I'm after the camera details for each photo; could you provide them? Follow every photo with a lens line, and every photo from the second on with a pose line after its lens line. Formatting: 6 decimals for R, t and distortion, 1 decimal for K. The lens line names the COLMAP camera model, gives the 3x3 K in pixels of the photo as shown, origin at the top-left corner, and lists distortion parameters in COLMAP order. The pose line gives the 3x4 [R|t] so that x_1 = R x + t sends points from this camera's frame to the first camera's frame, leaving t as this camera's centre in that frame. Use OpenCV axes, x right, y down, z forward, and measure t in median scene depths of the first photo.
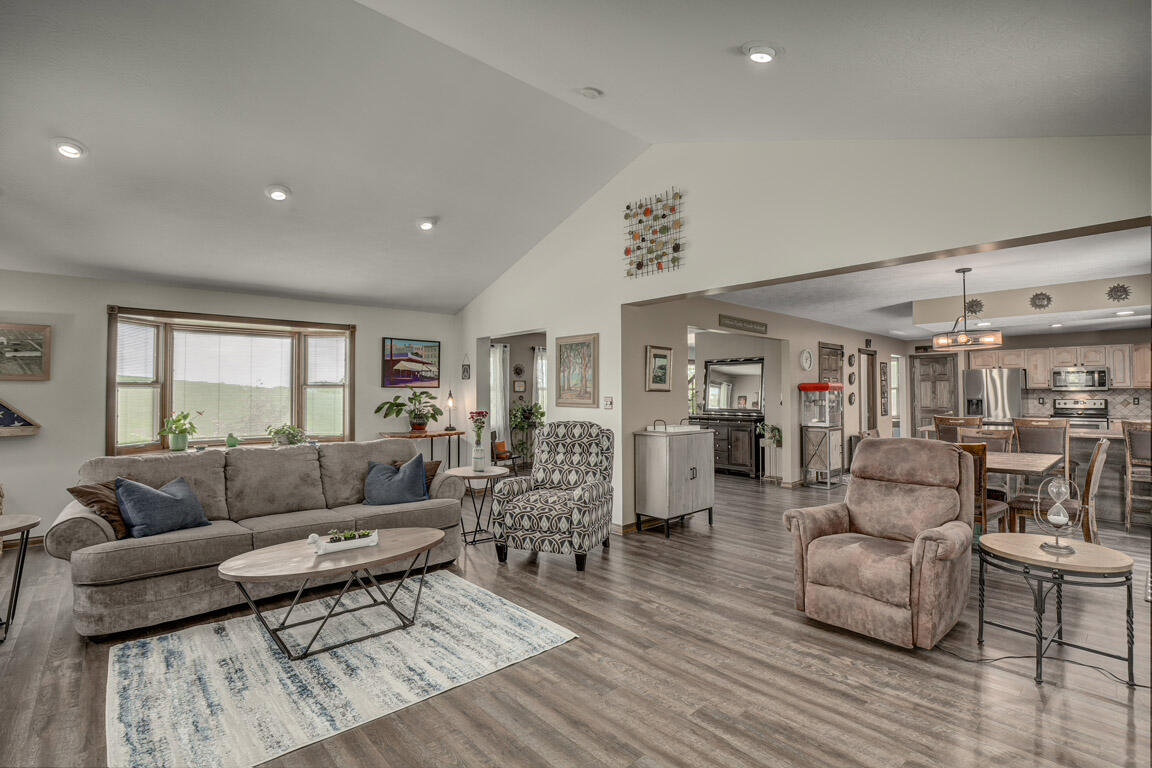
lens RADIAL K [[531.9, 0, 571.2], [0, 531.9, 382.6], [0, 0, 1]] dist [-0.036115, 0.003677]
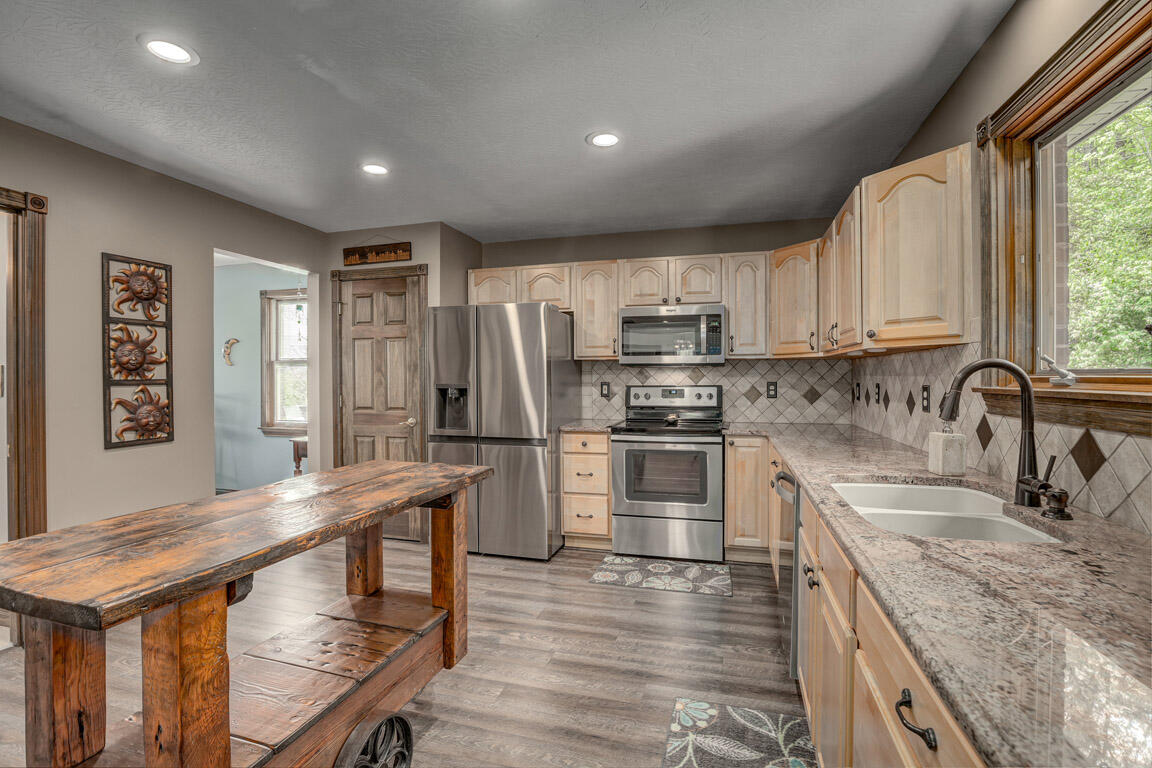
lens RADIAL K [[531.9, 0, 596.4], [0, 531.9, 382.3], [0, 0, 1]] dist [-0.036115, 0.003677]
pose [[0.828747, -0.000840, 0.559622, 0.669108], [-0.011928, 0.999745, 0.019165, 0.021249], [-0.559496, -0.022558, 0.828526, 0.652302]]
